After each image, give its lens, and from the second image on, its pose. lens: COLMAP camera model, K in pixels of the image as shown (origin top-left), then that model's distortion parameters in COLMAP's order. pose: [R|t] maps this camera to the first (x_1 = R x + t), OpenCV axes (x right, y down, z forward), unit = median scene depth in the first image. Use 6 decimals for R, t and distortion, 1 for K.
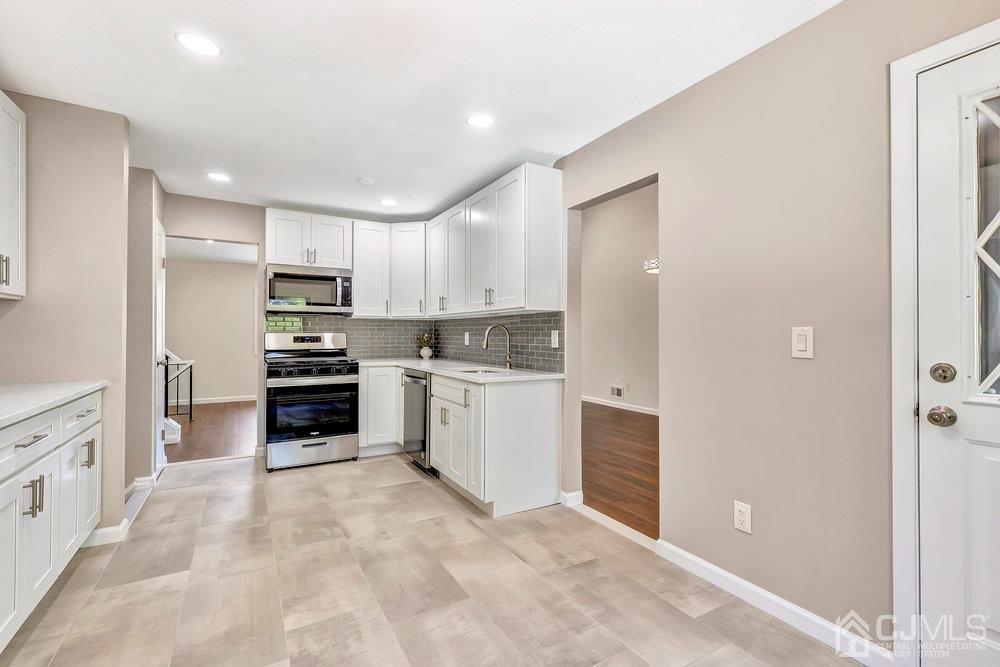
lens RADIAL K [[456.9, 0, 503.2], [0, 456.9, 332.3], [0, 0, 1]] dist [0.003360, -0.000094]
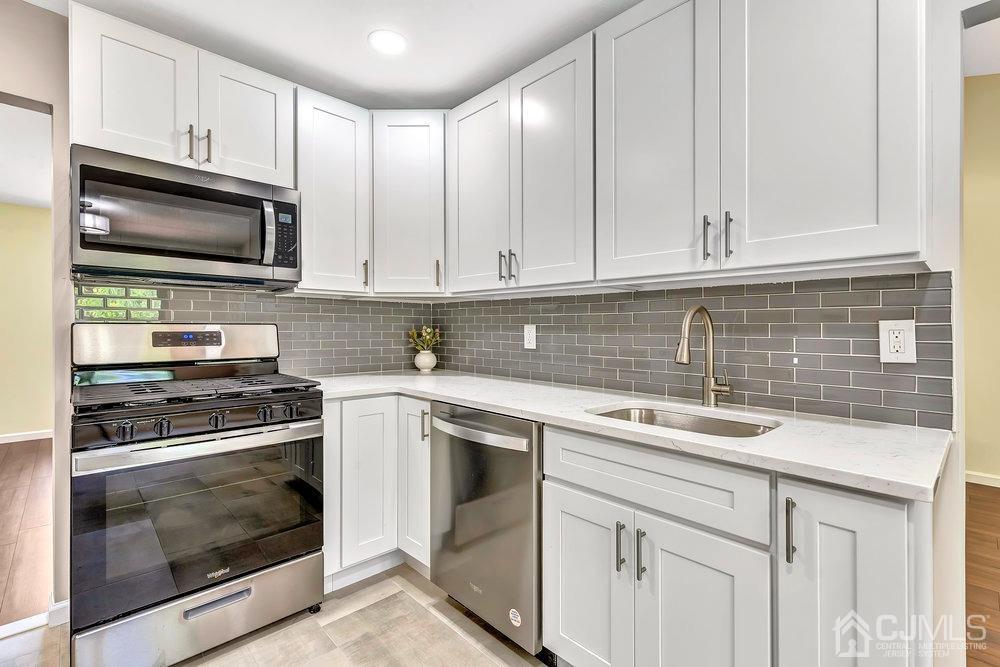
lens RADIAL K [[456.9, 0, 498.1], [0, 456.9, 331.4], [0, 0, 1]] dist [0.003360, -0.000094]
pose [[0.972003, -0.000546, 0.234967, -0.243028], [-0.002989, 0.999888, 0.014688, 0.000460], [-0.234949, -0.014979, 0.971892, 0.502409]]
